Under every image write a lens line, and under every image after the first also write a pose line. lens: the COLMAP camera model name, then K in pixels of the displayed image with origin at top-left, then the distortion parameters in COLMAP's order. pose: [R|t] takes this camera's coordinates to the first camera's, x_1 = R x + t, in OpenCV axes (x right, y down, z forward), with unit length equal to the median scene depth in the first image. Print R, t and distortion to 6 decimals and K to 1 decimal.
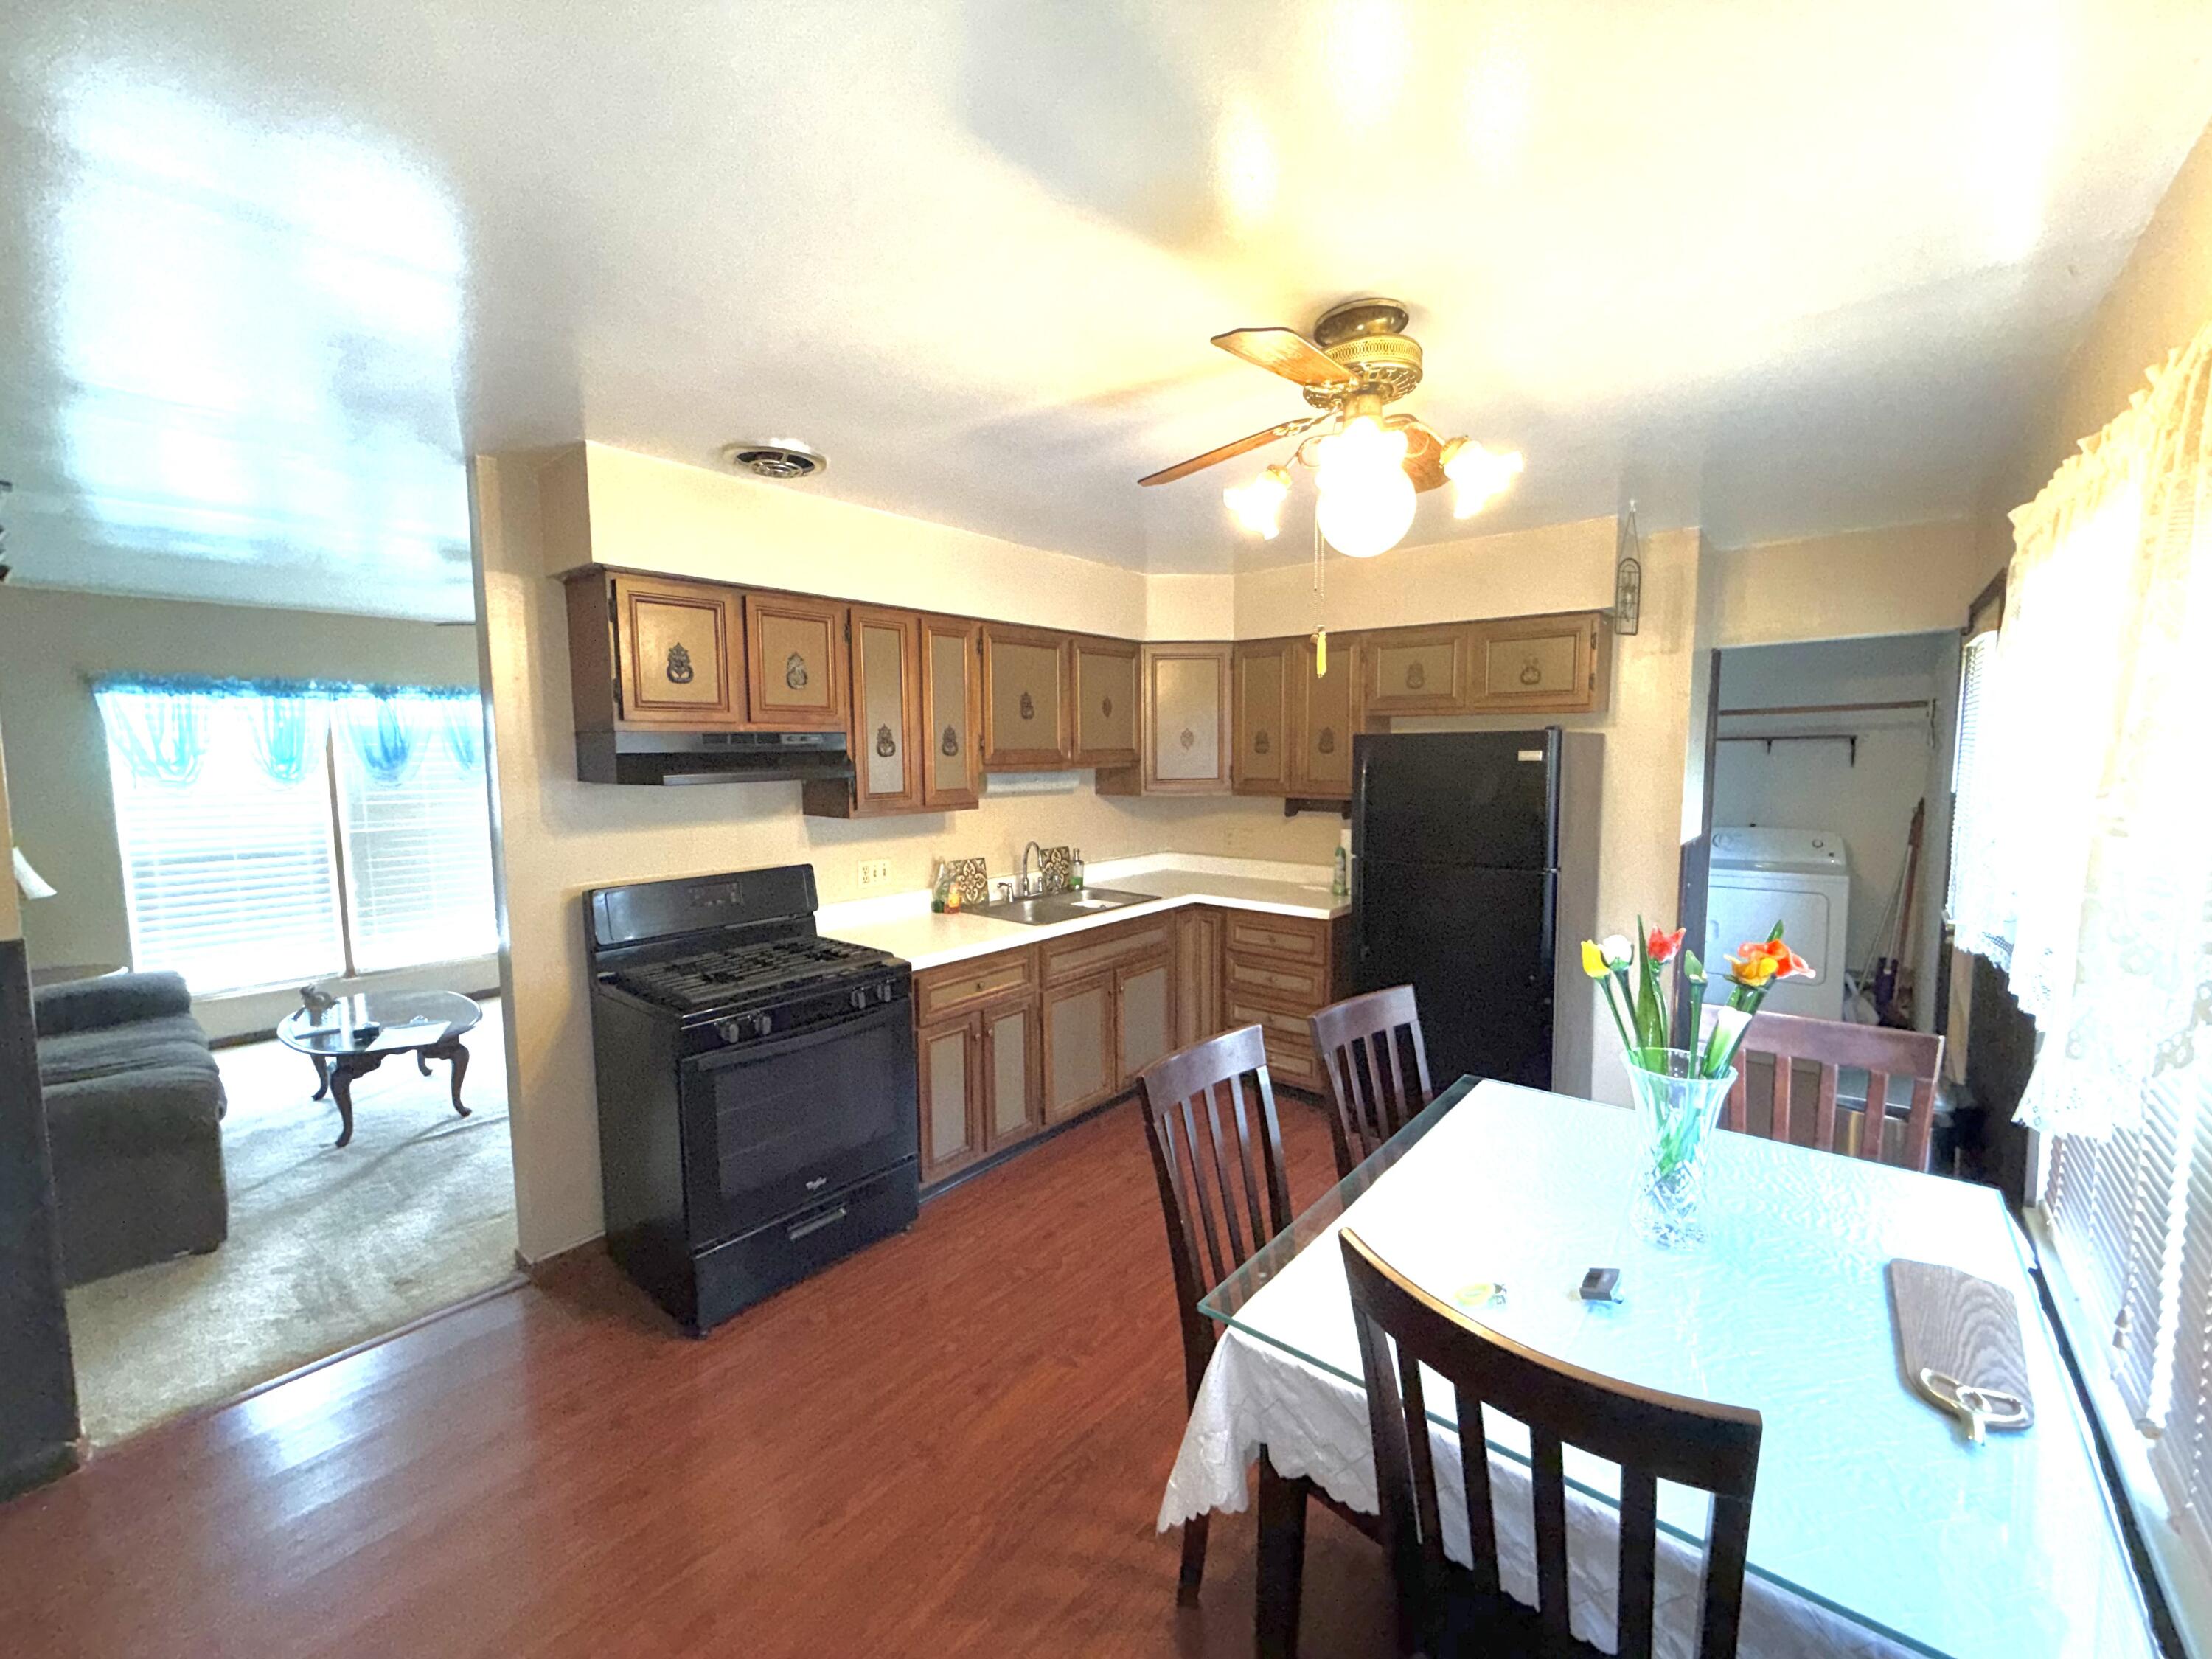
lens RADIAL K [[883.6, 0, 1097.0], [0, 883.6, 828.9], [0, 0, 1]] dist [-0.000789, 0.000004]
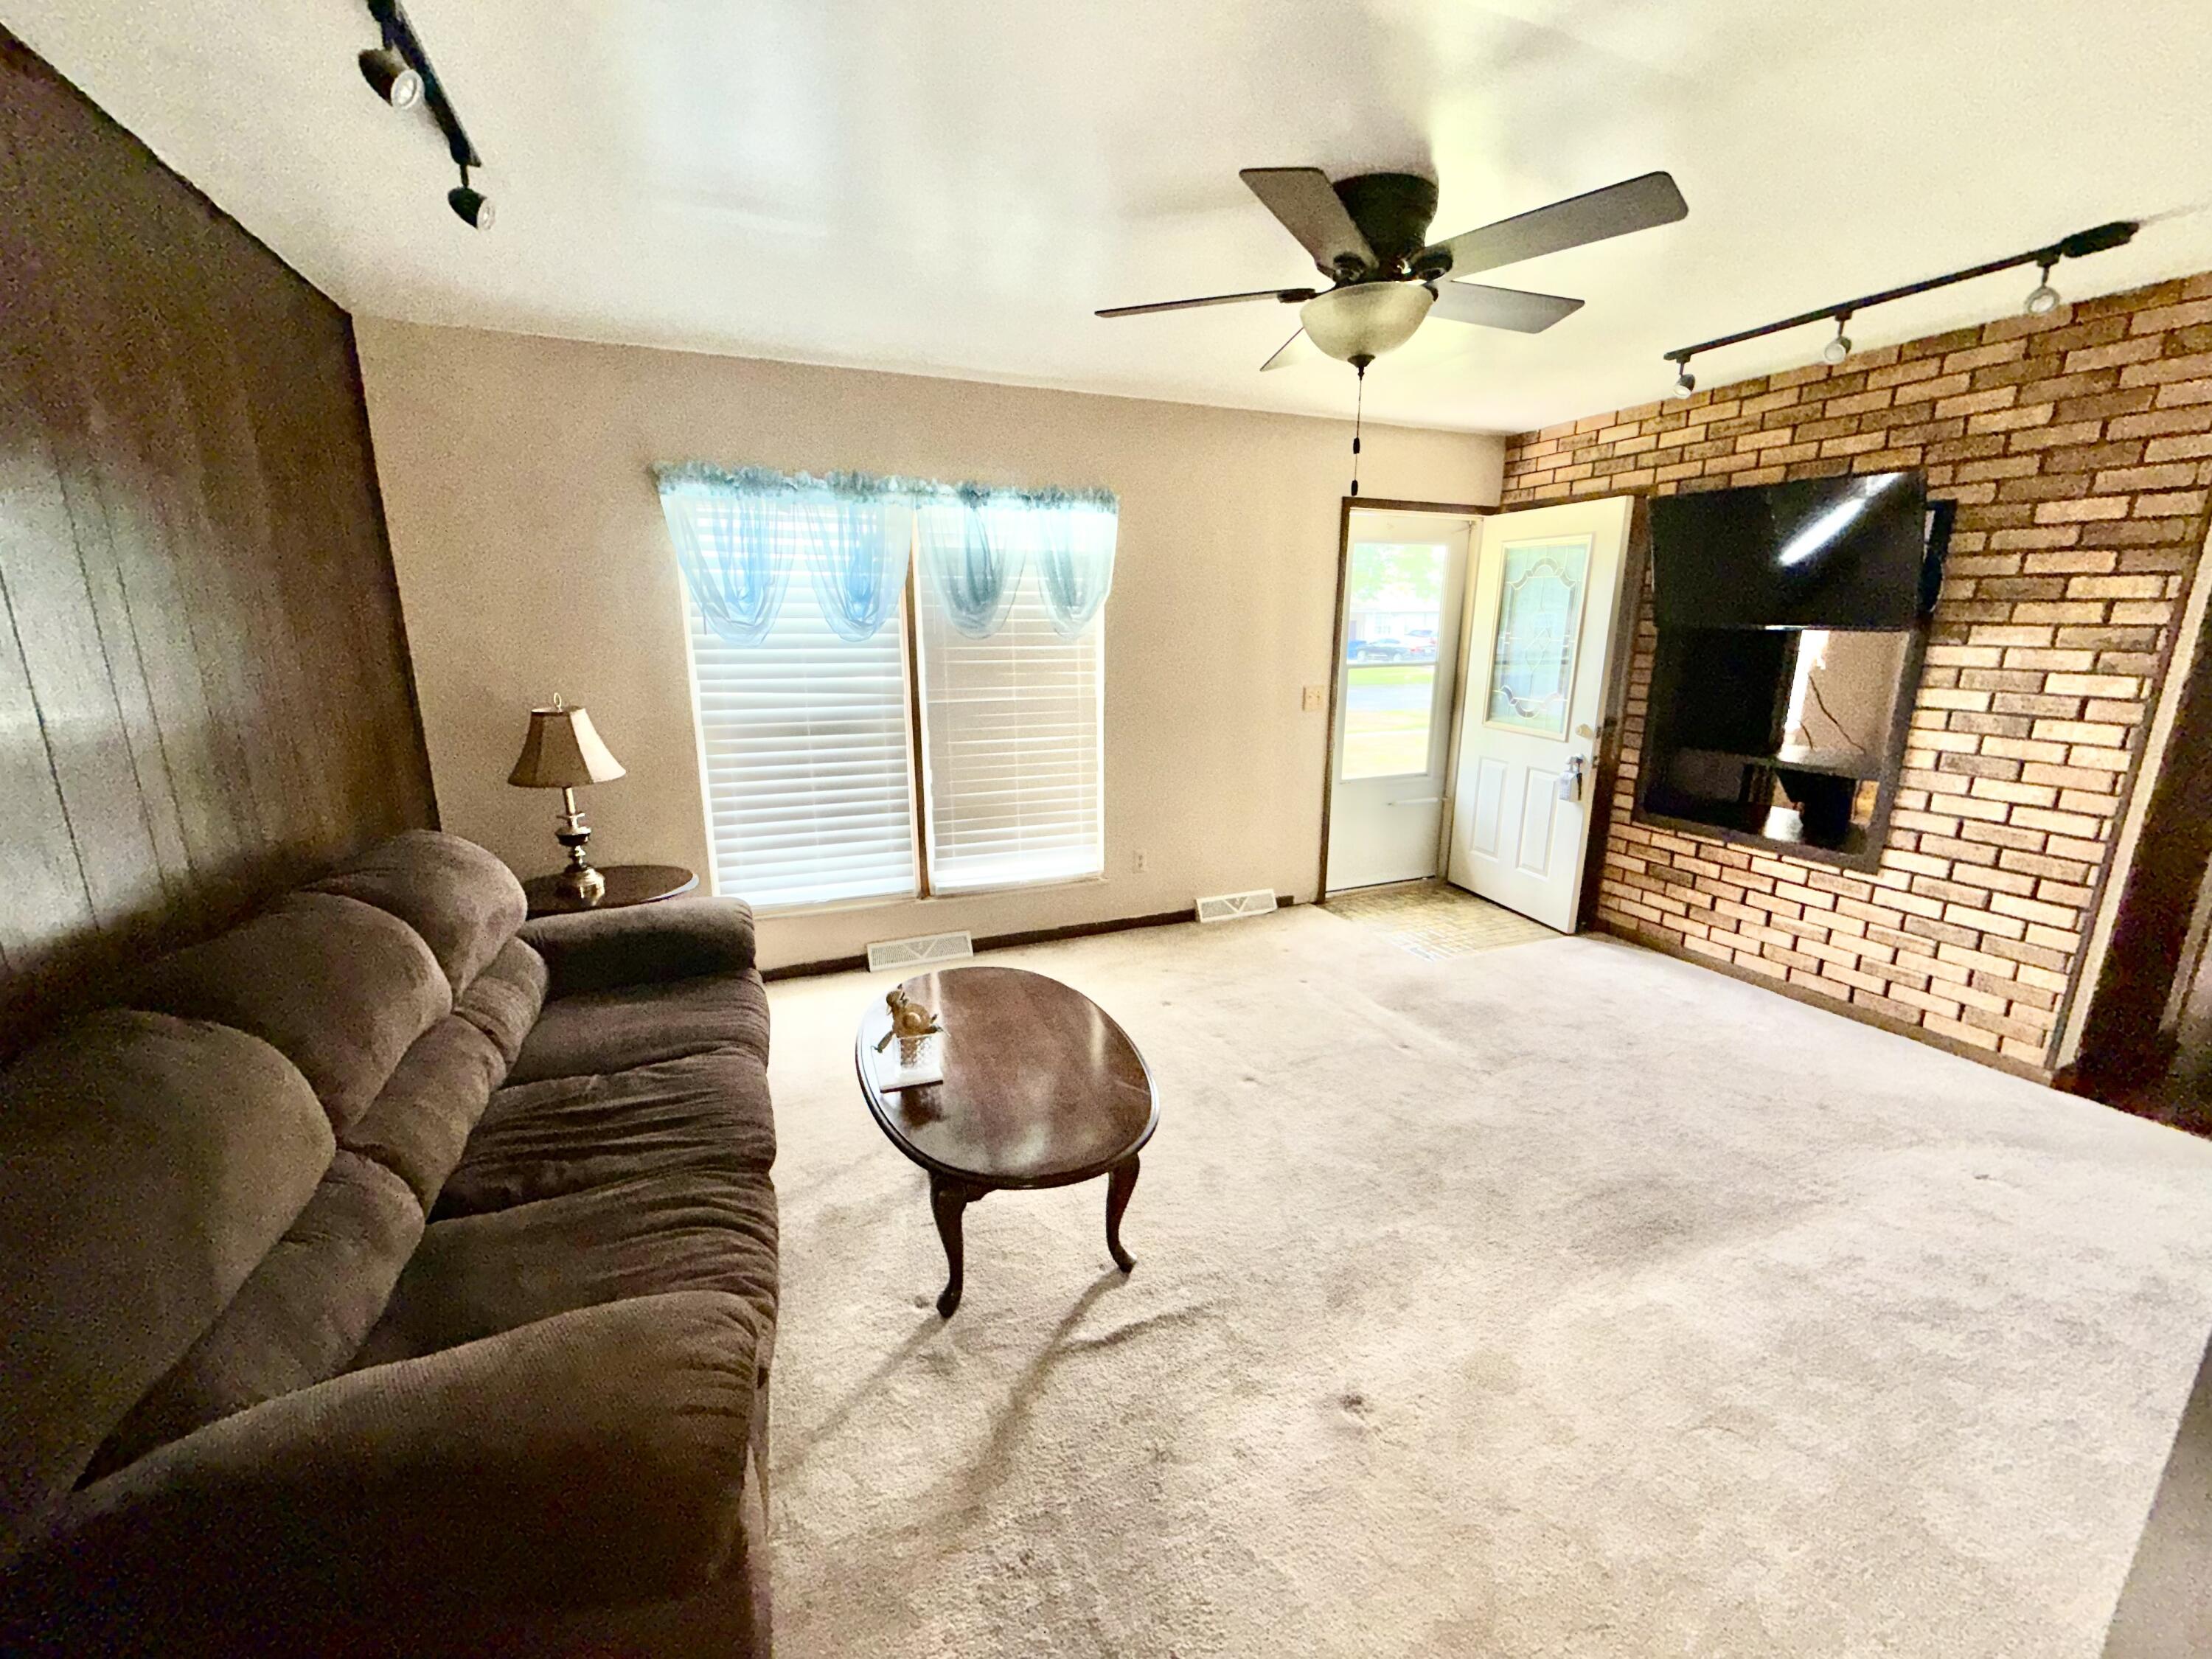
lens RADIAL K [[883.6, 0, 1104.5], [0, 883.6, 833.5], [0, 0, 1]] dist [-0.000789, 0.000004]
pose [[0.891382, 0.116683, -0.437975, -0.441694], [-0.050866, 0.985944, 0.159145, -0.014610], [0.450389, -0.119581, 0.884788, 0.467799]]
